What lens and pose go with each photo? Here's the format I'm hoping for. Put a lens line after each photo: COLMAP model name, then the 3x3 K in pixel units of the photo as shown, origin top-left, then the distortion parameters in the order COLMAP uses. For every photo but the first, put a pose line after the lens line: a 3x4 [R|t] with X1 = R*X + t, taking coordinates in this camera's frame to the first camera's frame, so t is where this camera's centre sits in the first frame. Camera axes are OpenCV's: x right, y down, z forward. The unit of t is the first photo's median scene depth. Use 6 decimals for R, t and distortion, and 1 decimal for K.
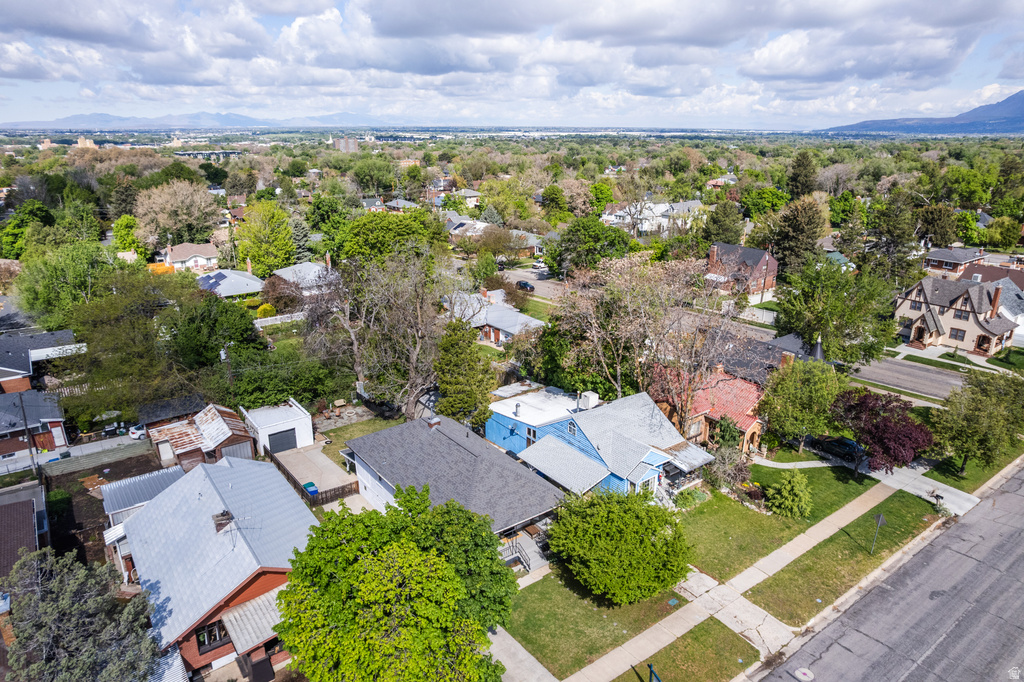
lens RADIAL K [[654.9, 0, 513.8], [0, 654.9, 346.5], [0, 0, 1]] dist [-0.084676, 0.075116]
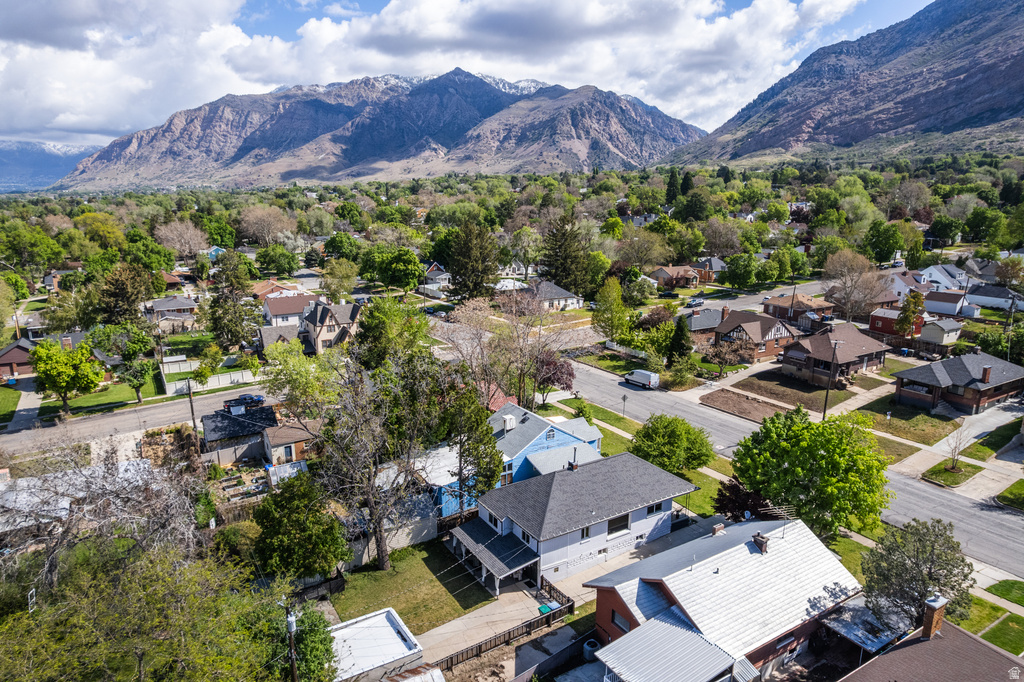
lens RADIAL K [[654.9, 0, 513.8], [0, 654.9, 346.5], [0, 0, 1]] dist [-0.084676, 0.075116]
pose [[0.089987, -0.235597, 0.967676, -0.363764], [0.320020, 0.926932, 0.195918, -0.100542], [-0.943128, 0.292045, 0.158807, 0.271261]]
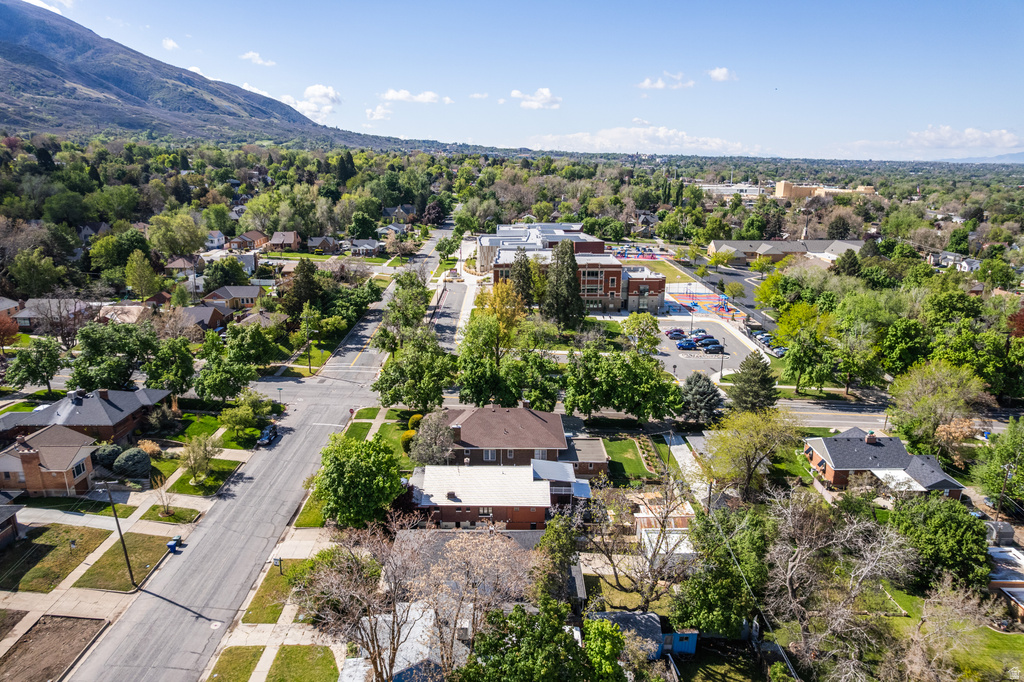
lens RADIAL K [[654.9, 0, 513.8], [0, 654.9, 346.5], [0, 0, 1]] dist [-0.084676, 0.075116]
pose [[-0.587614, 0.218525, -0.779074, 0.265694], [-0.271981, 0.853473, 0.444534, -0.266327], [0.762061, 0.473108, -0.442078, 0.458888]]
